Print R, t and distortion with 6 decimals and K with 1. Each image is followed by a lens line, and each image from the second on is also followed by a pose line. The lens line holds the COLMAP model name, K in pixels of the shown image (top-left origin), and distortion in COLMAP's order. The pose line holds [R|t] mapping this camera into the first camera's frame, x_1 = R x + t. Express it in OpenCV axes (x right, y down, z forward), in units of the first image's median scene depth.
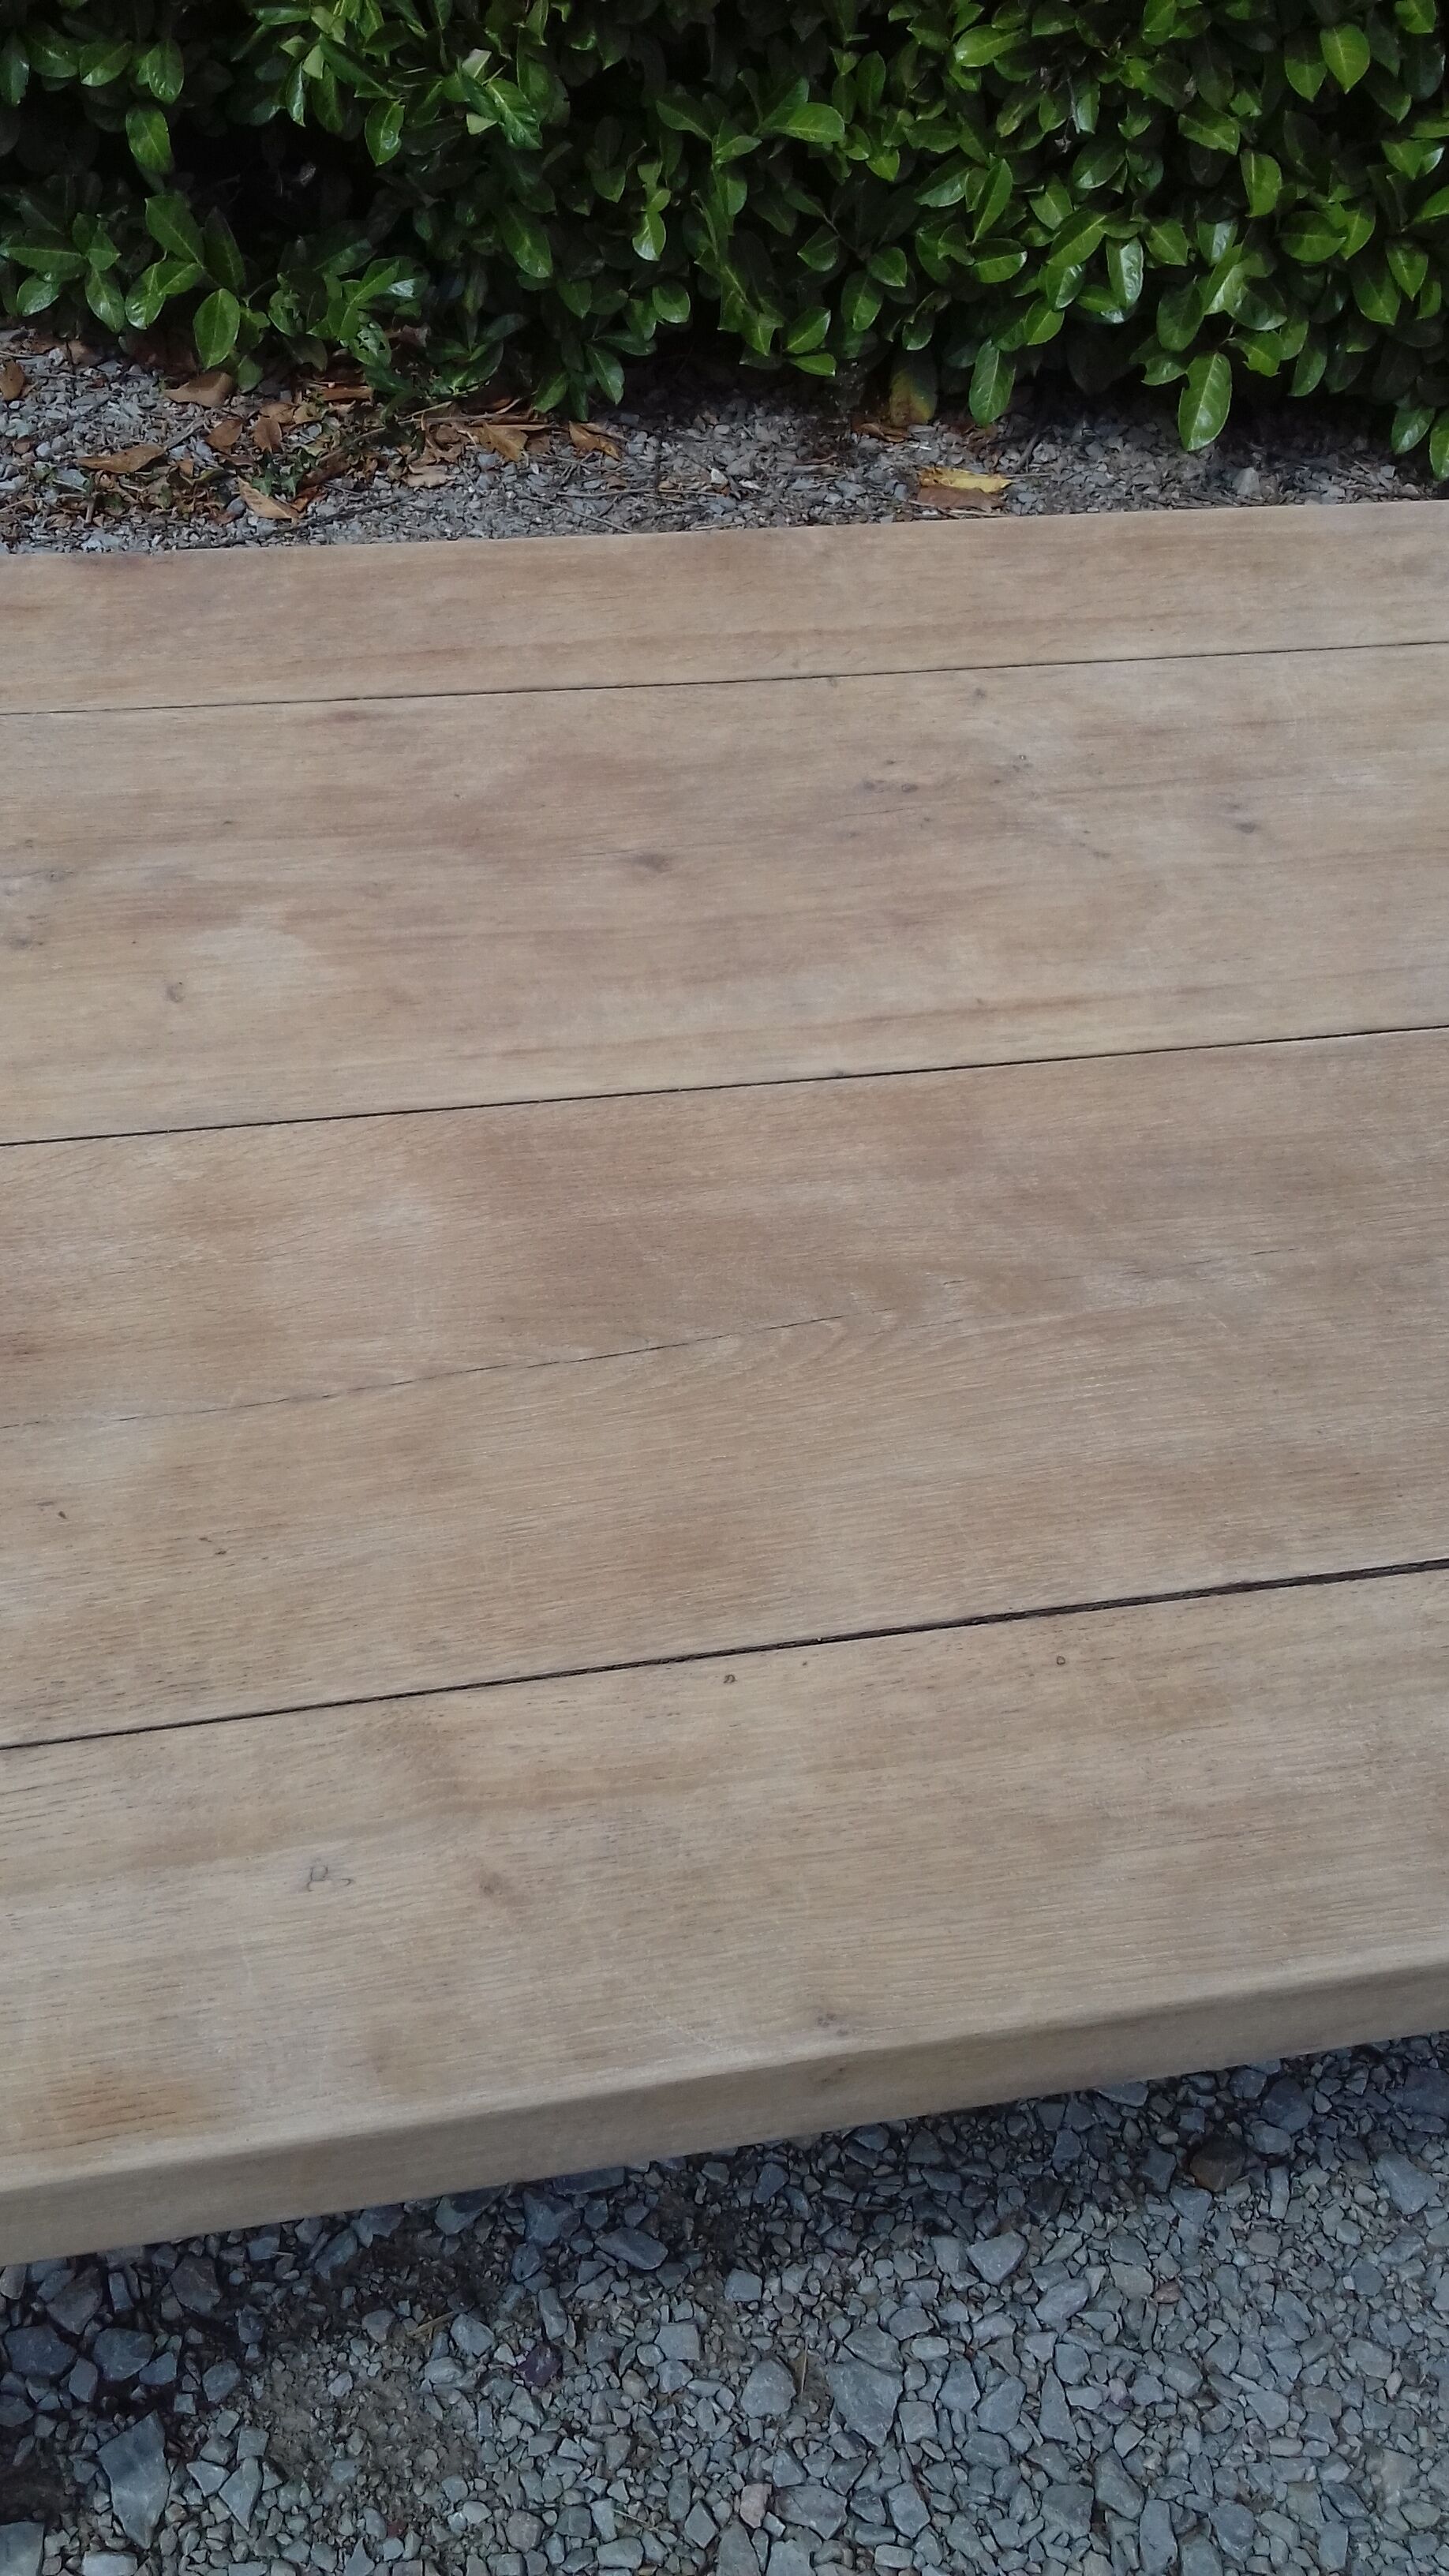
lens RADIAL K [[2352.5, 0, 723.8], [0, 2352.5, 1294.5], [0, 0, 1]] dist [0.003275, 0.000000]
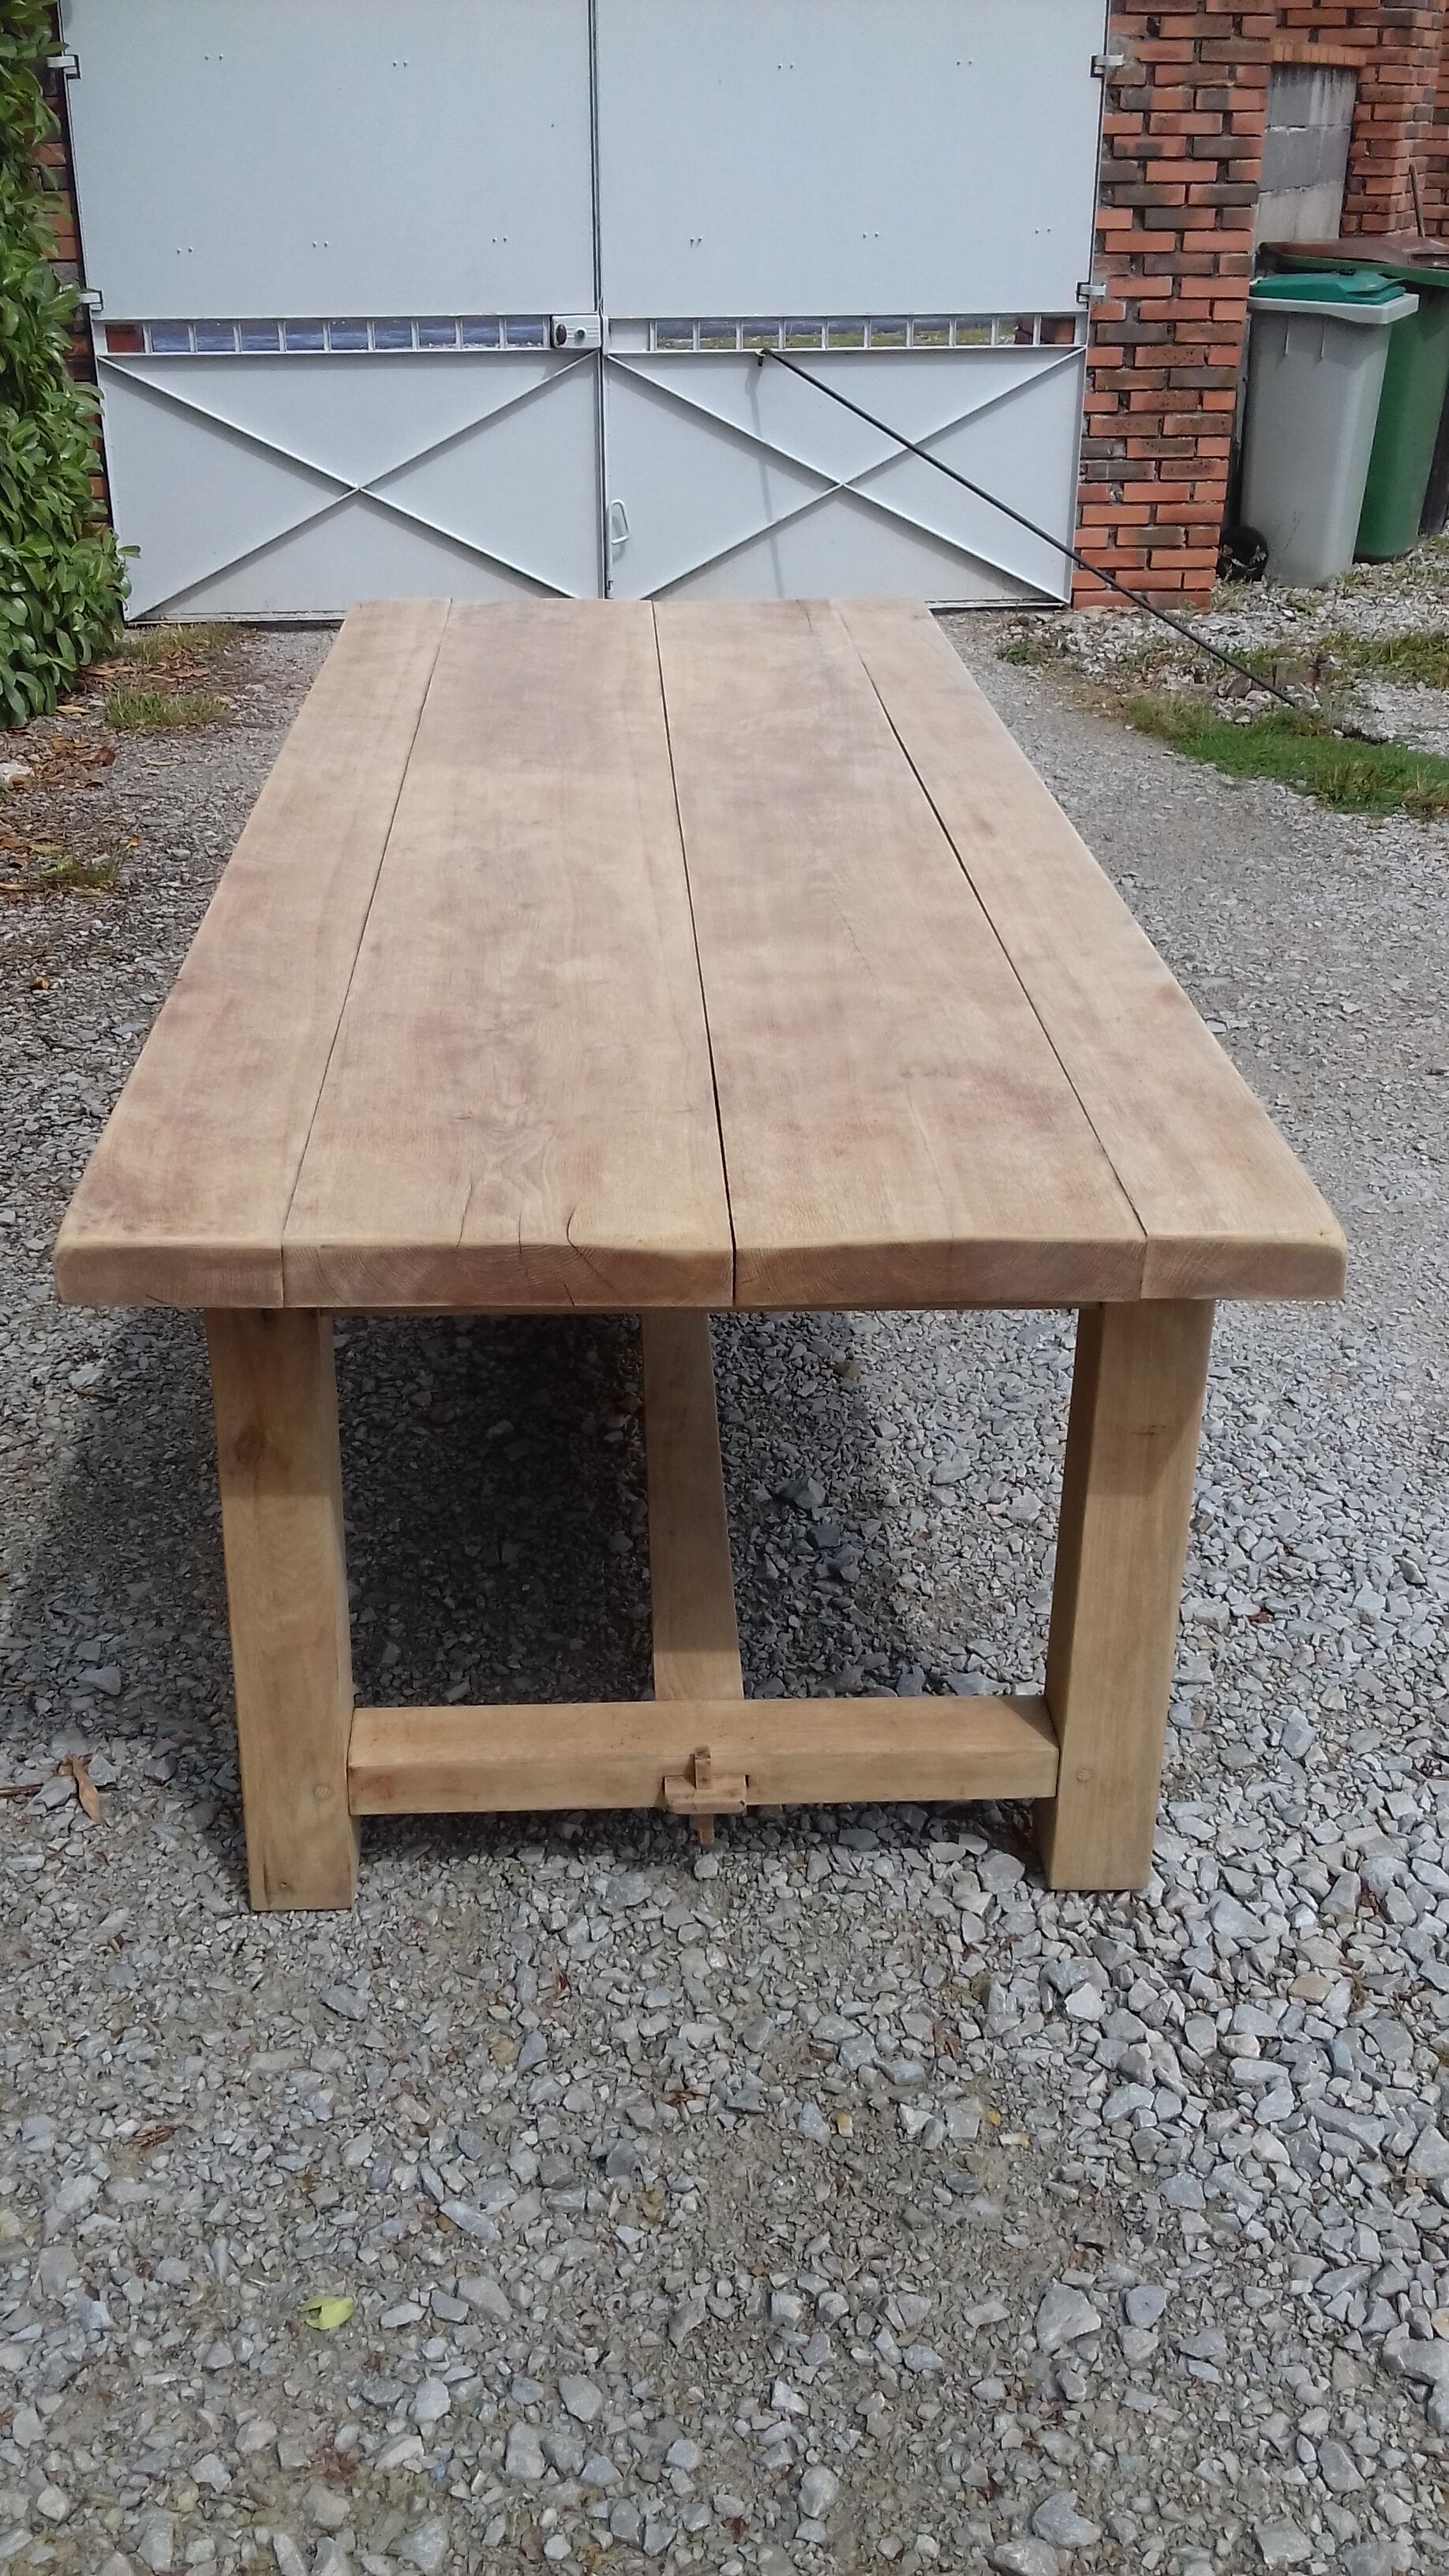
lens RADIAL K [[2352.5, 0, 720.4], [0, 2352.5, 1293.1], [0, 0, 1]] dist [0.003275, 0.000000]
pose [[0.147587, -0.504362, 0.850786, -2.032792], [0.702885, 0.658665, 0.268539, -0.414152], [-0.695824, 0.558372, 0.451719, 0.136335]]
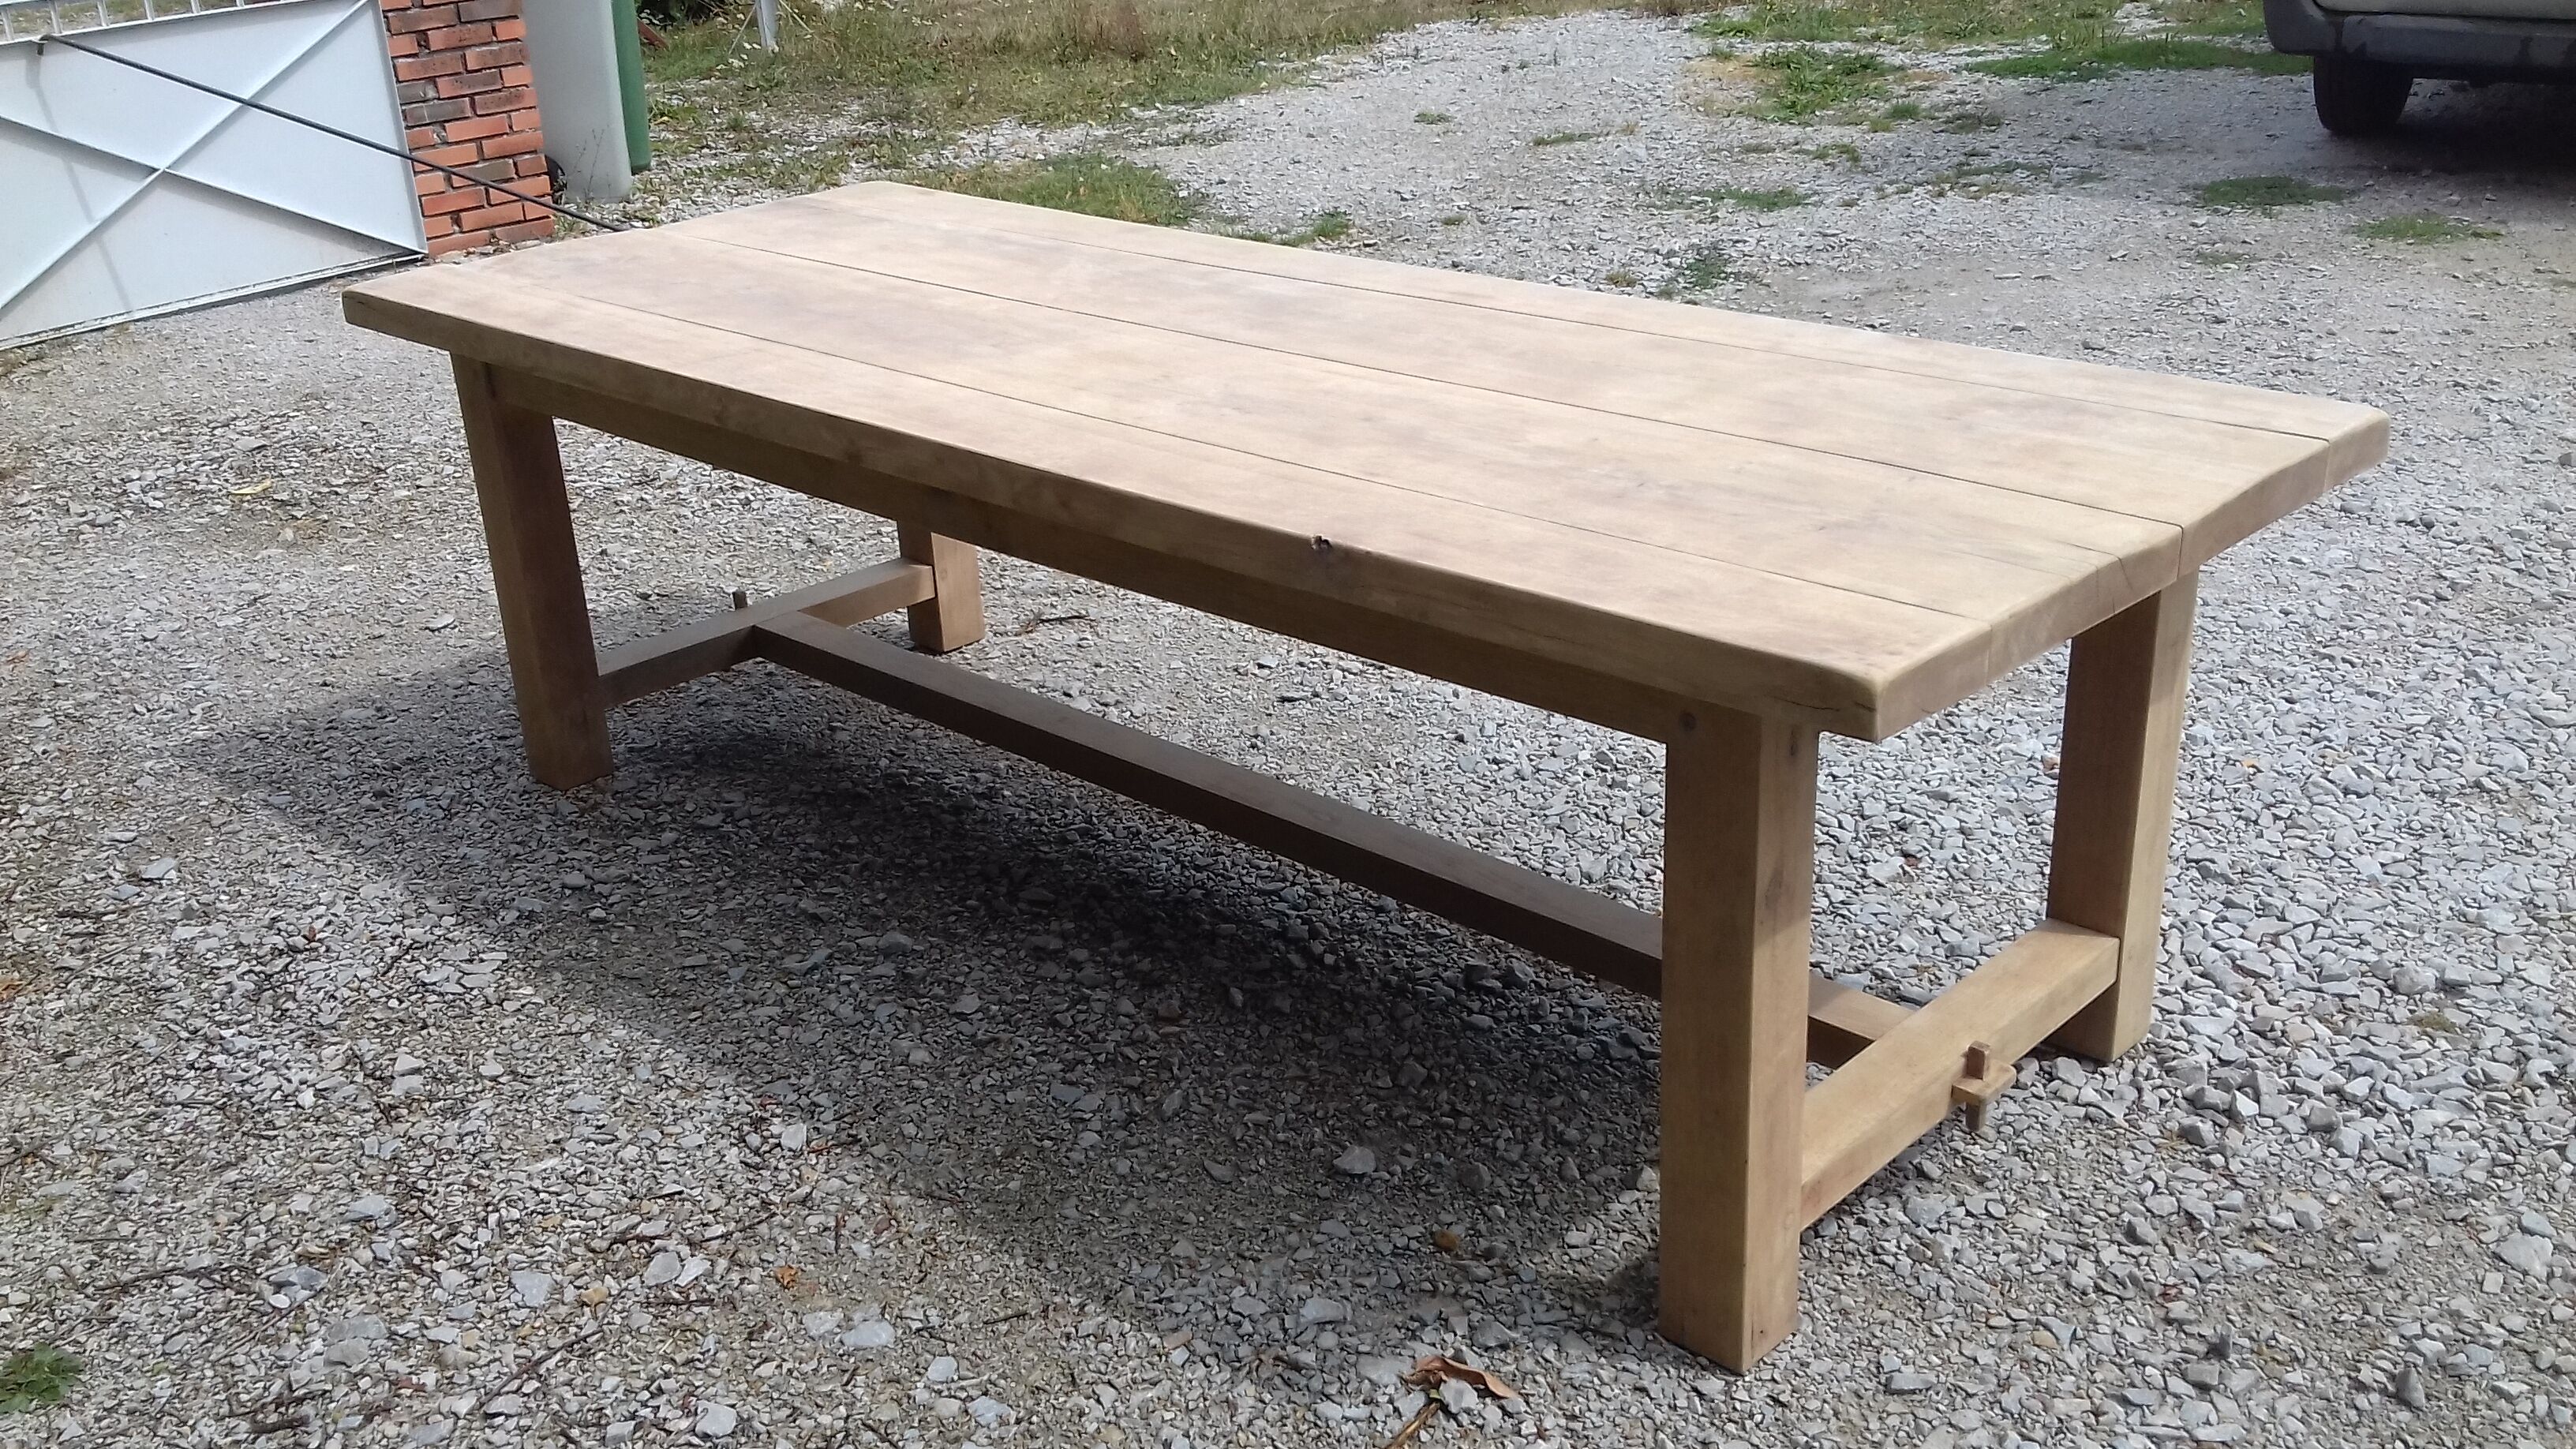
lens RADIAL K [[2352.5, 0, 1269.7], [0, 2352.5, 787.9], [0, 0, 1]] dist [0.003275, 0.000000]
pose [[-0.560527, -0.377440, 0.737122, -1.737220], [0.595778, 0.434448, 0.675503, -1.587886], [-0.575203, 0.817798, -0.018650, 1.418426]]
